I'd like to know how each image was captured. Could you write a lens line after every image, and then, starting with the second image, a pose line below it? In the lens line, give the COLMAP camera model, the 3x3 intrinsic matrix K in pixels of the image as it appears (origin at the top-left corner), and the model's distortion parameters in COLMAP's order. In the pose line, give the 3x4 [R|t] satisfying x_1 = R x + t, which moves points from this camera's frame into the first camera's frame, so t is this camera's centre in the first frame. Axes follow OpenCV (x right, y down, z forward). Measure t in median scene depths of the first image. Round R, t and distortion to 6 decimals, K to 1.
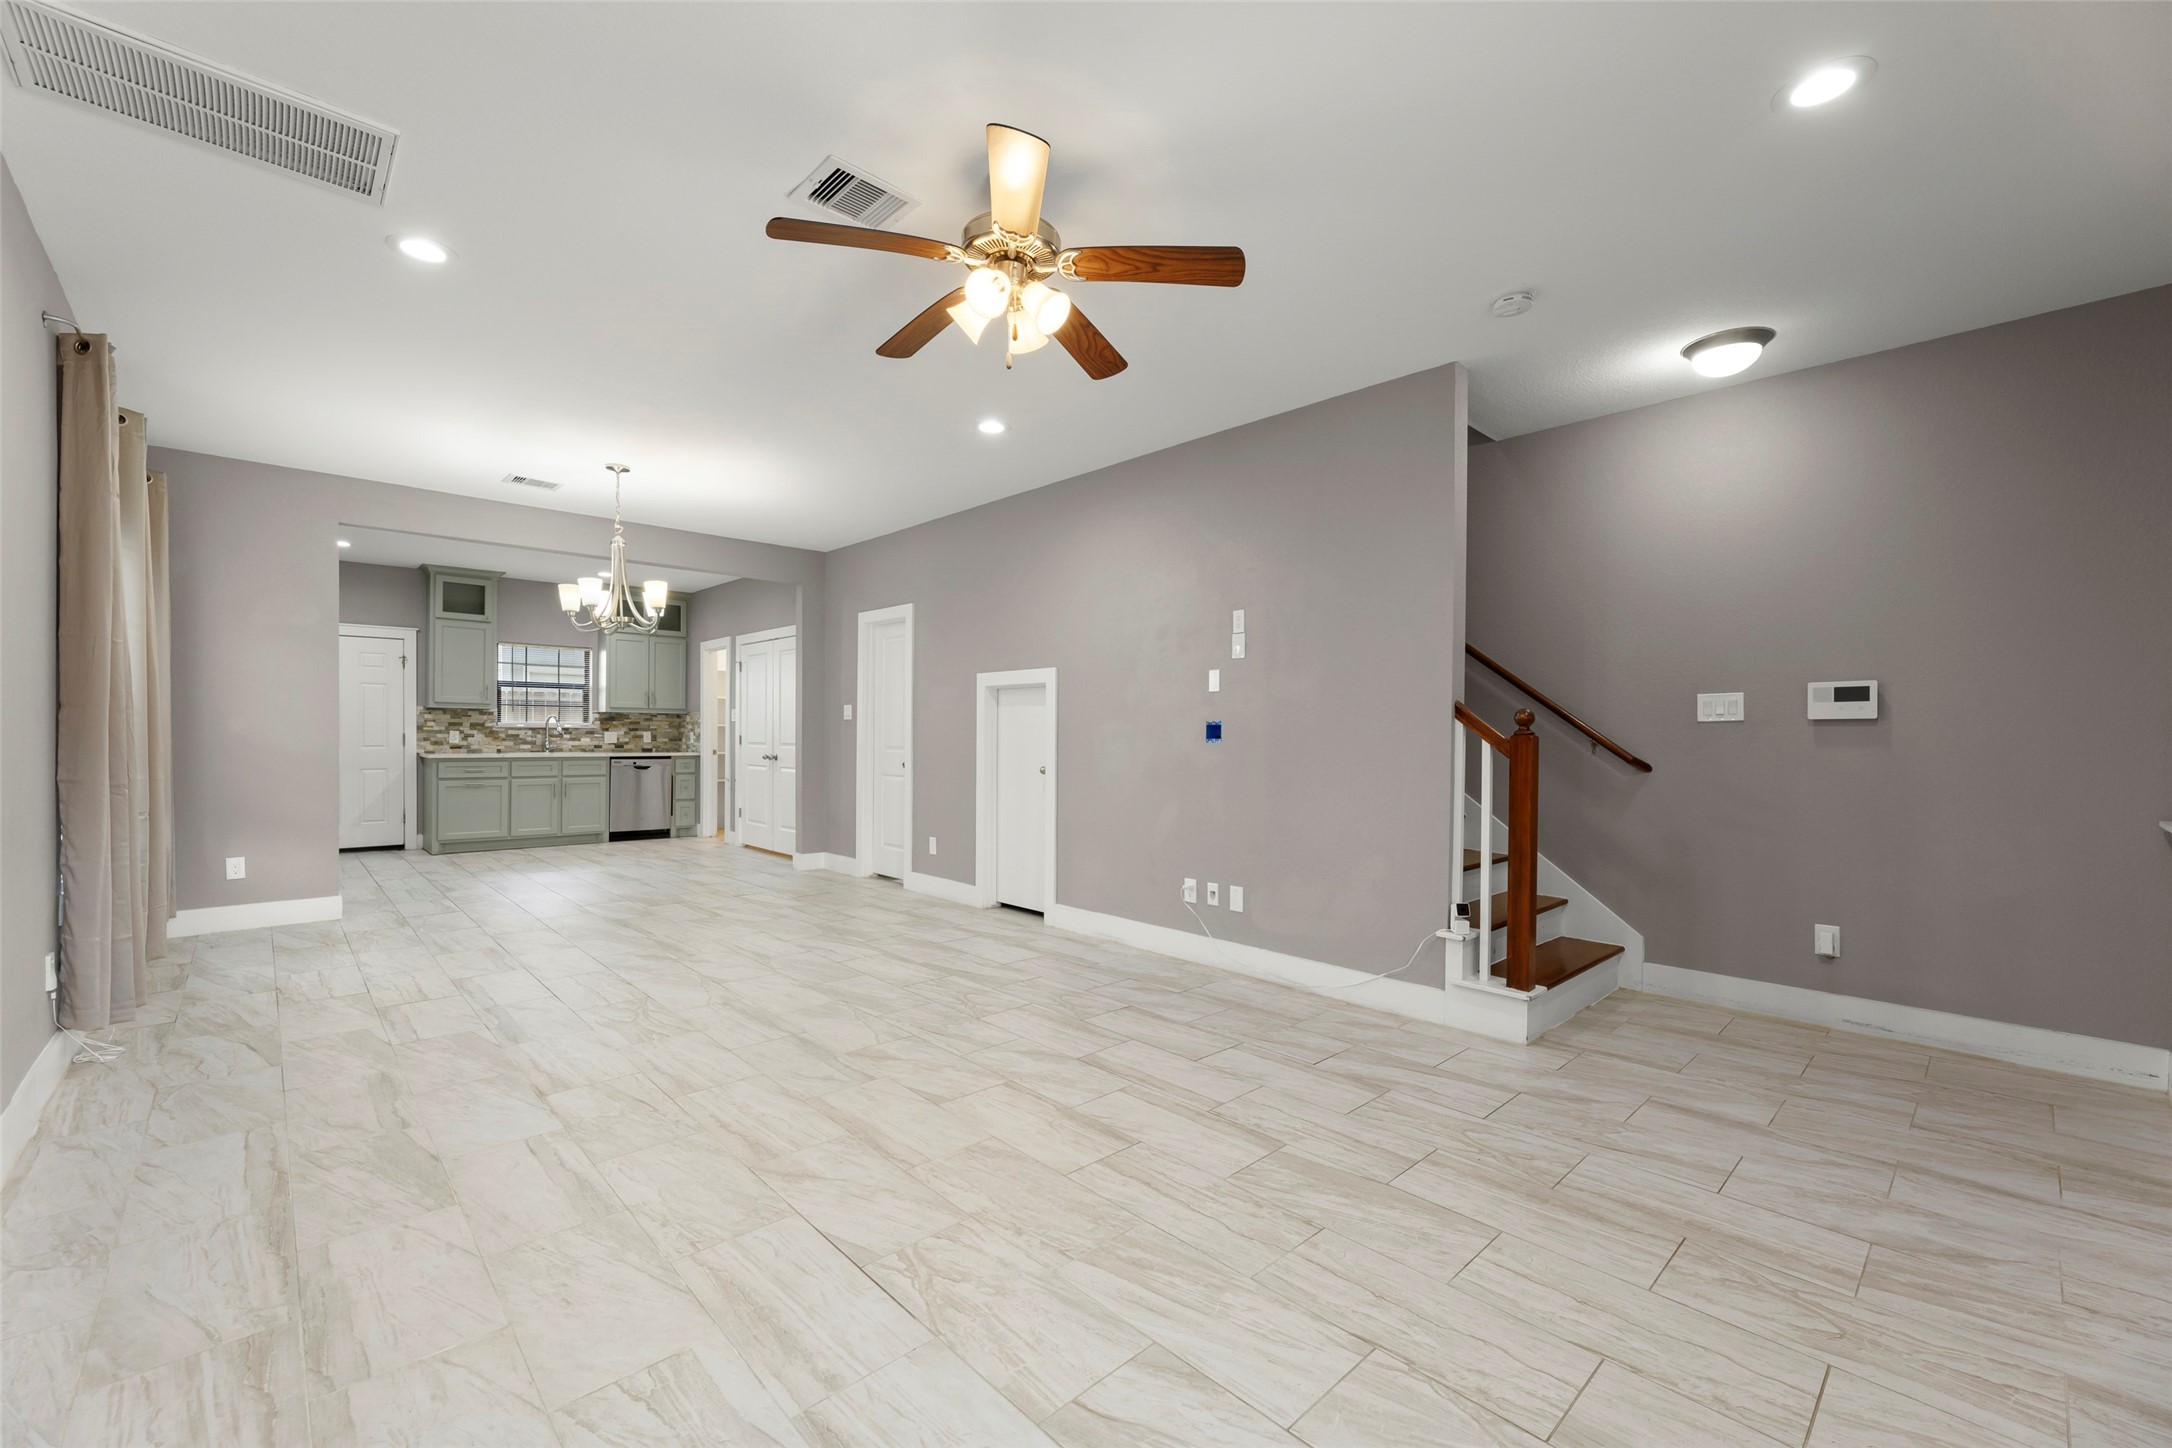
lens RADIAL K [[878.3, 0, 1077.6], [0, 878.3, 739.1], [0, 0, 1]] dist [-0.000426, -0.000025]
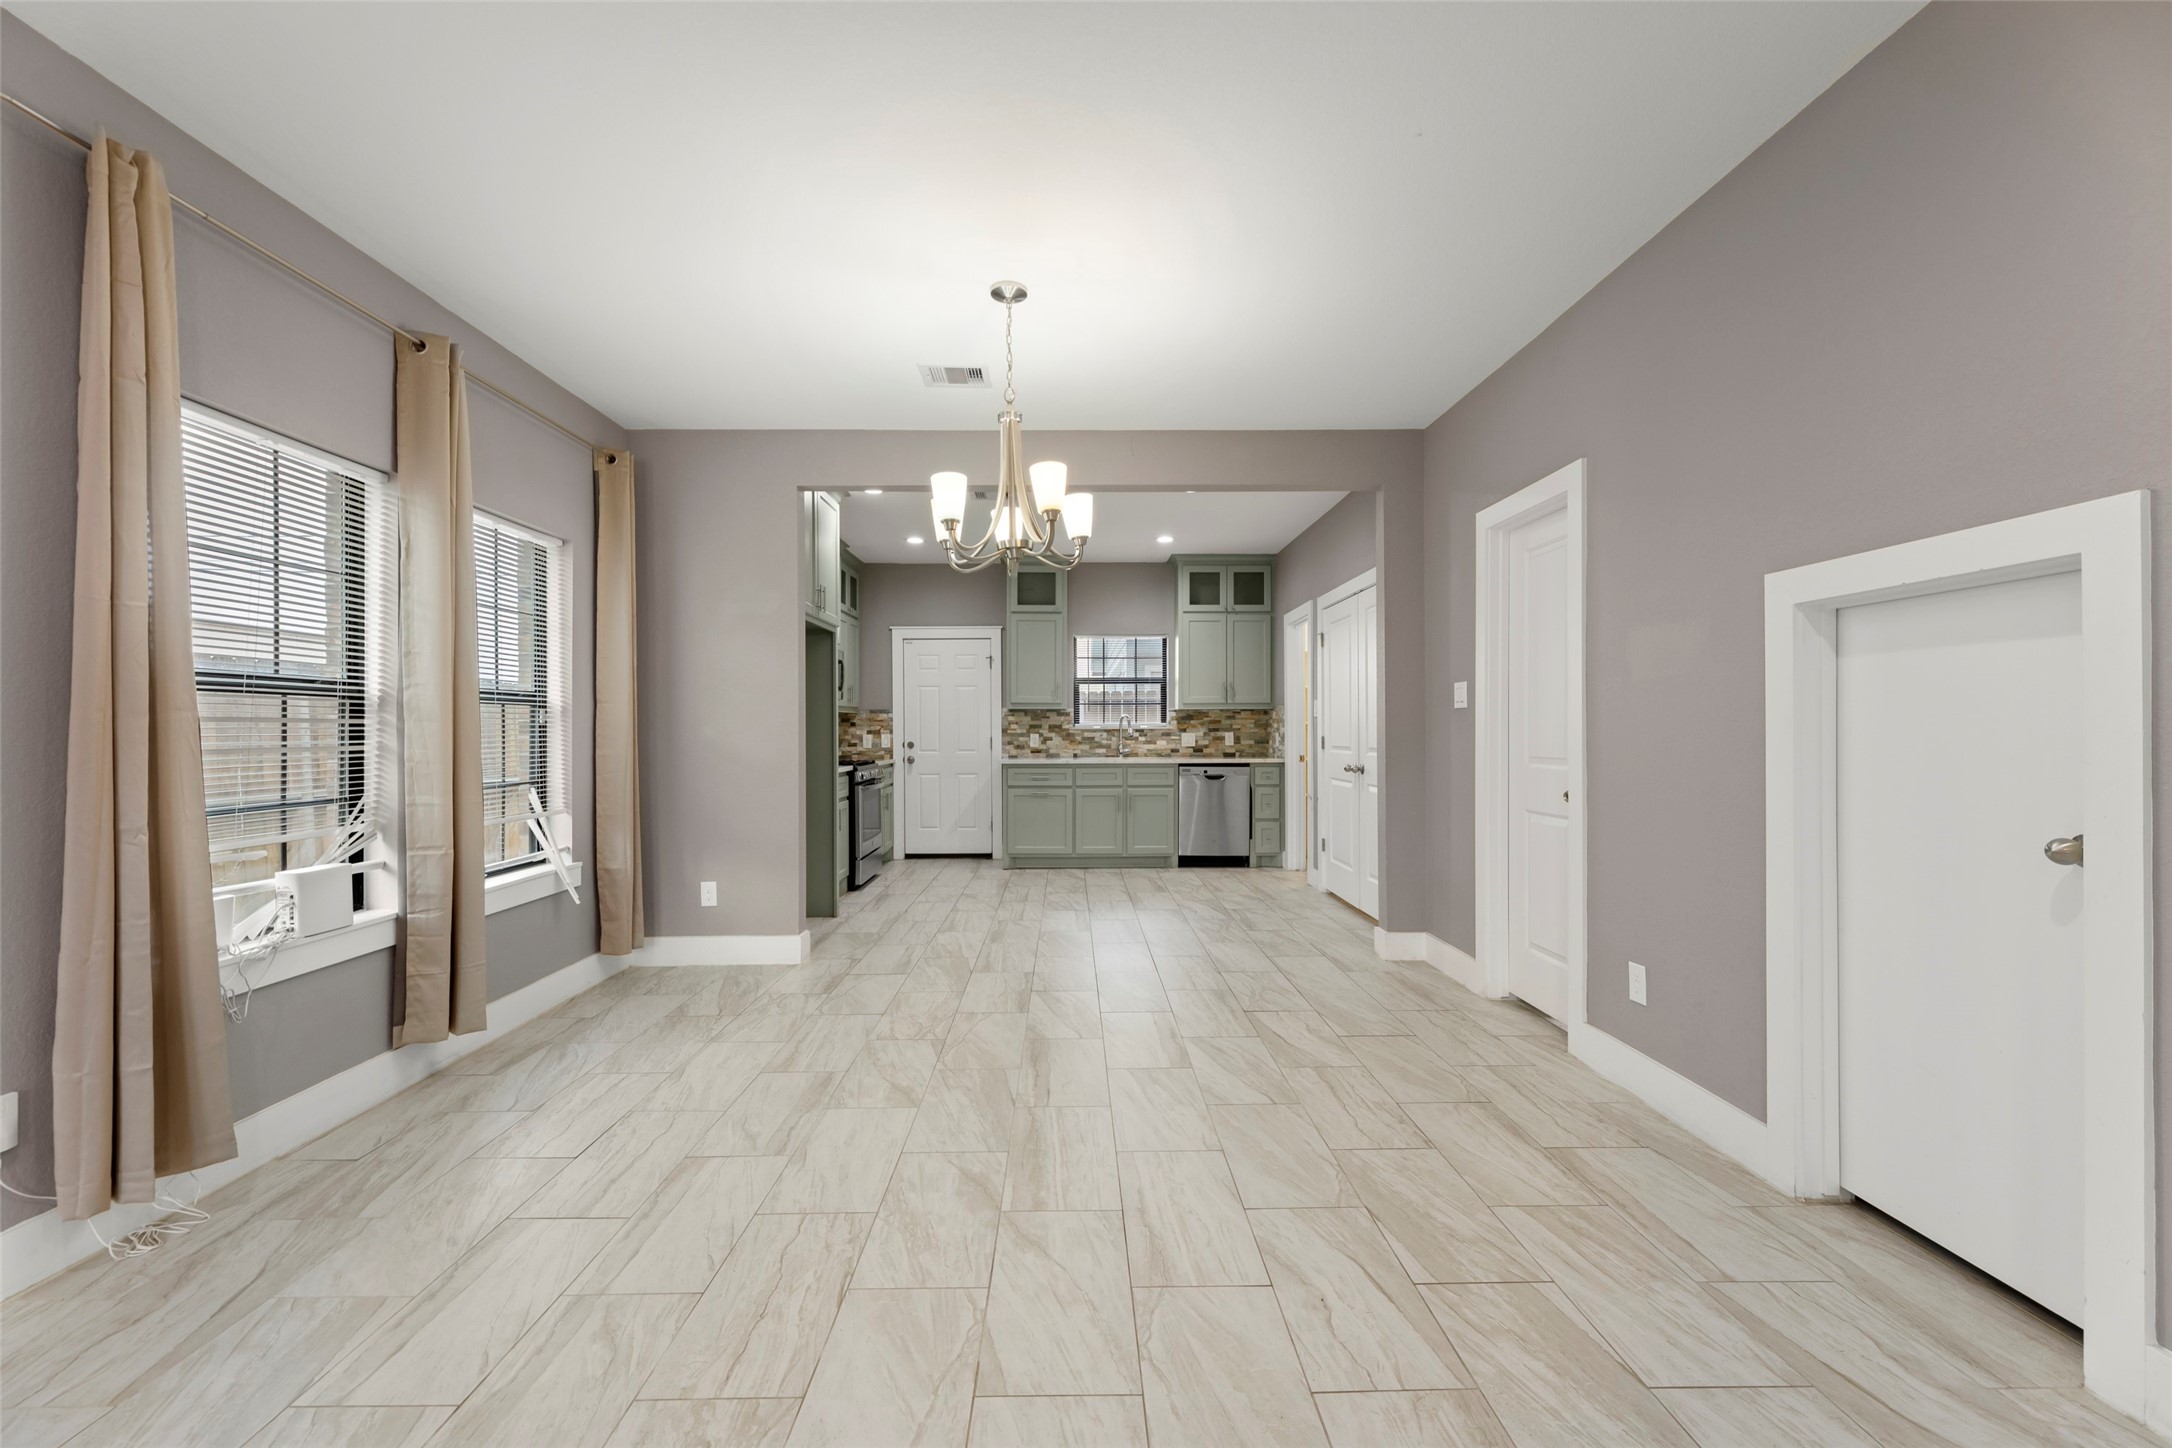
lens RADIAL K [[872.8, 0, 1080.3], [0, 872.8, 730.2], [0, 0, 1]] dist [-0.002015, 0.000003]
pose [[0.739843, -0.011872, -0.672674, -0.057230], [0.006327, 0.999923, -0.010689, -0.003286], [0.672749, 0.003652, 0.739861, 0.369224]]
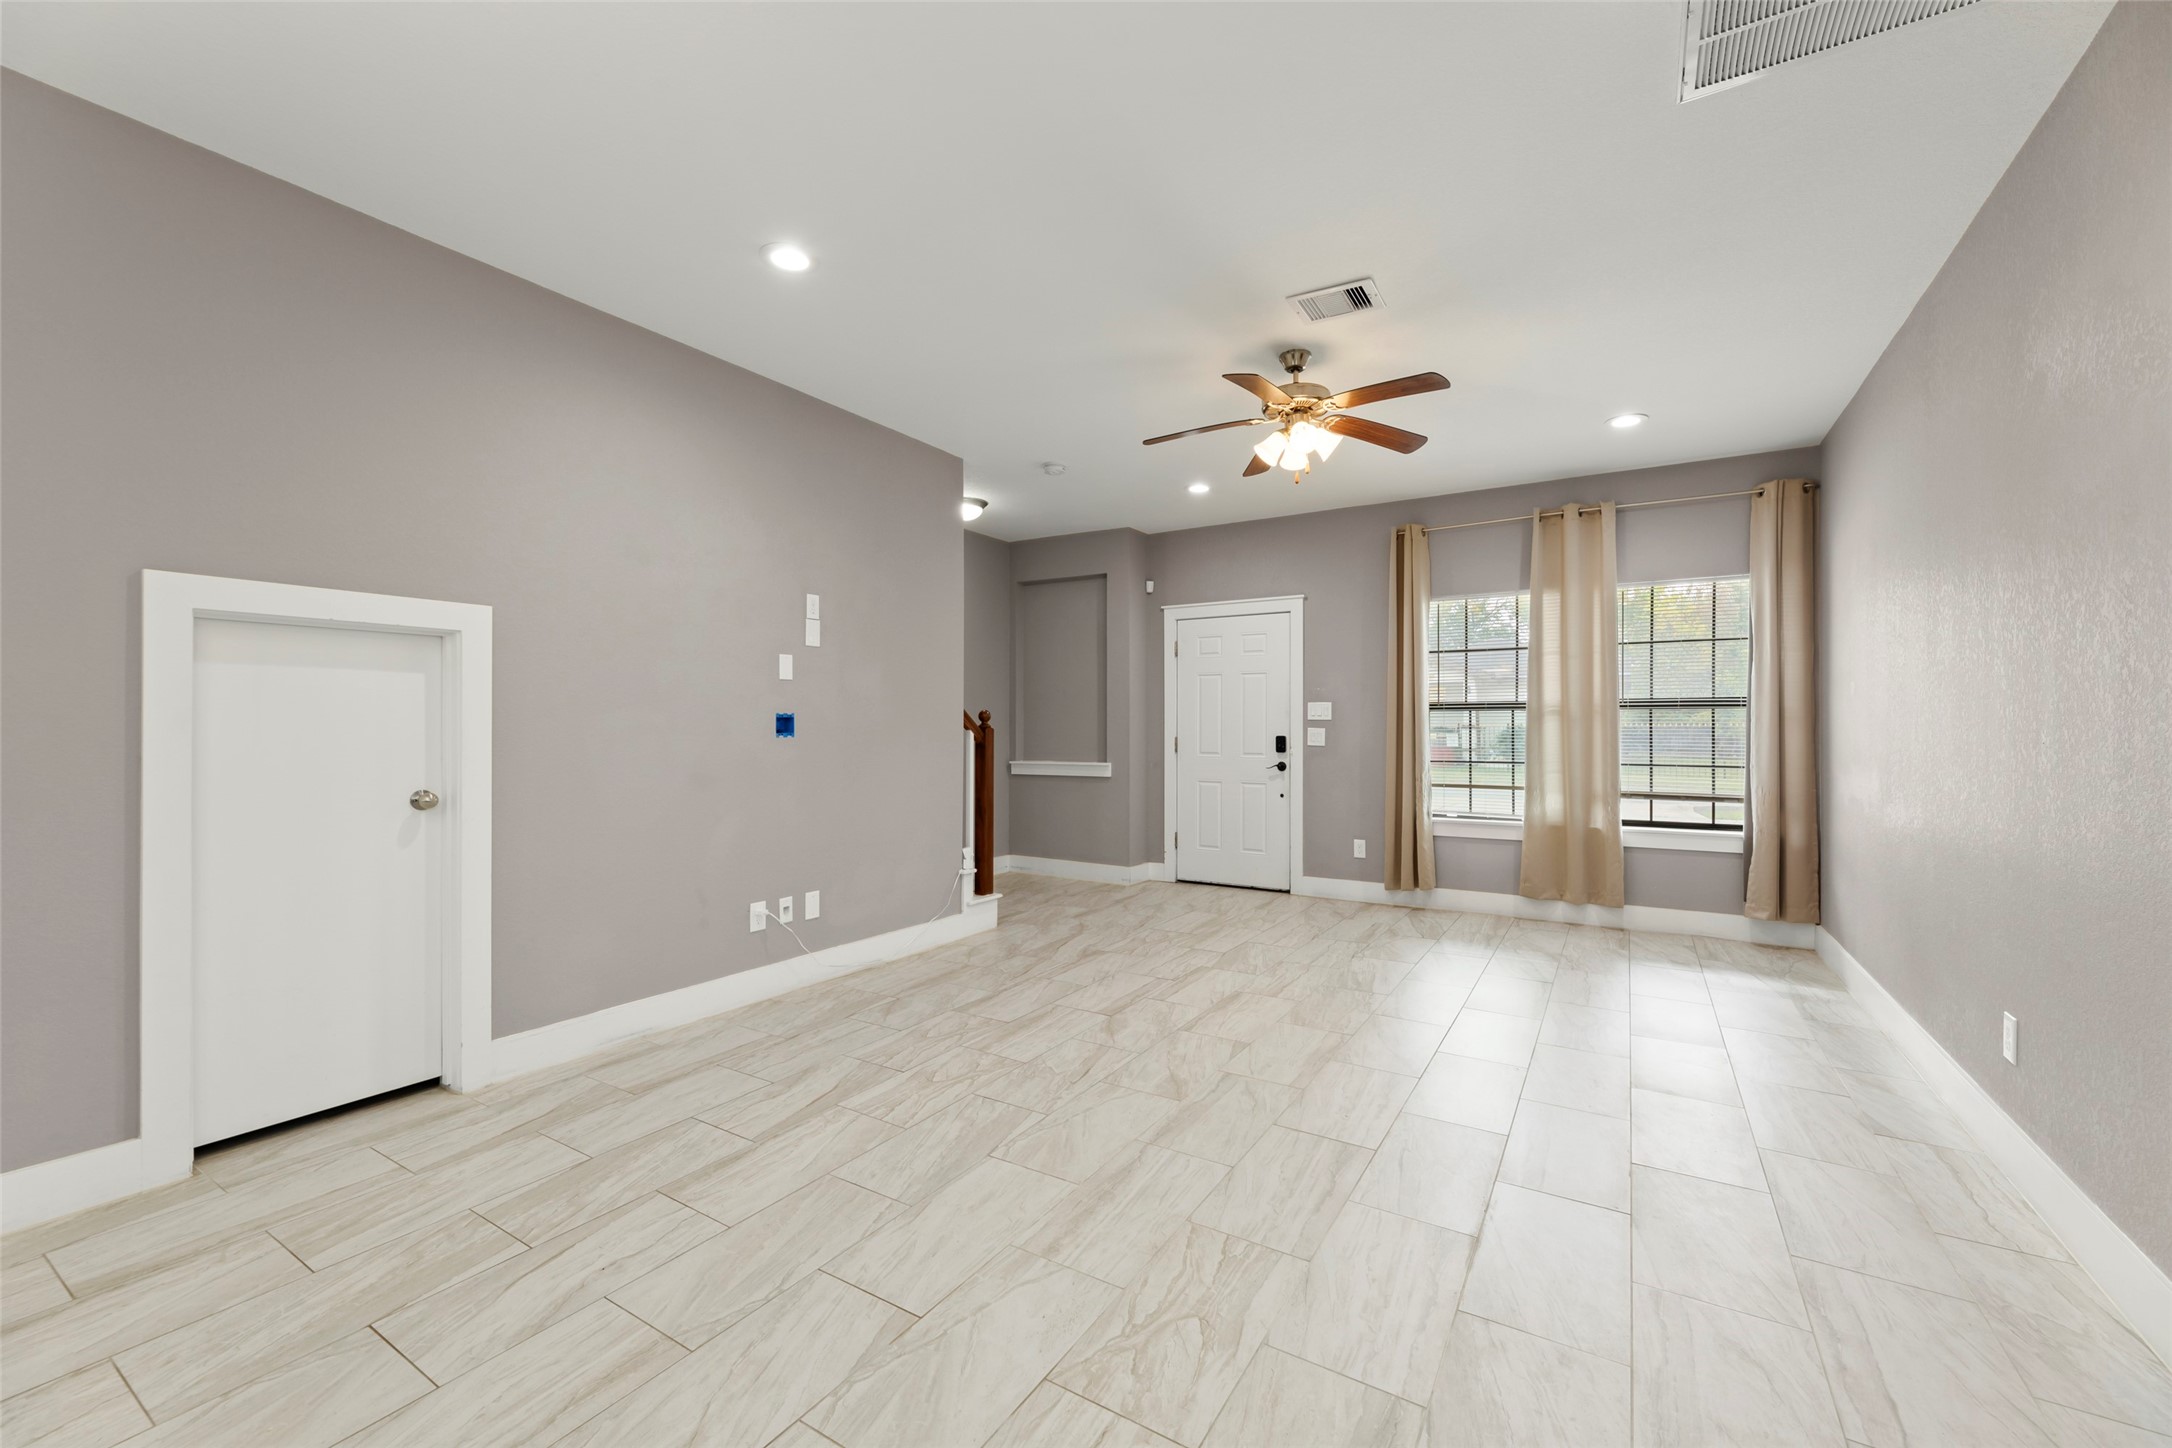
lens RADIAL K [[873.4, 0, 1081.9], [0, 873.4, 729.8], [0, 0, 1]] dist [-0.001099, -0.000186]
pose [[-0.257393, -0.009914, 0.966256, -0.413381], [0.001633, 0.999941, 0.010695, -0.006814], [-0.966305, 0.004331, -0.257362, 0.508561]]
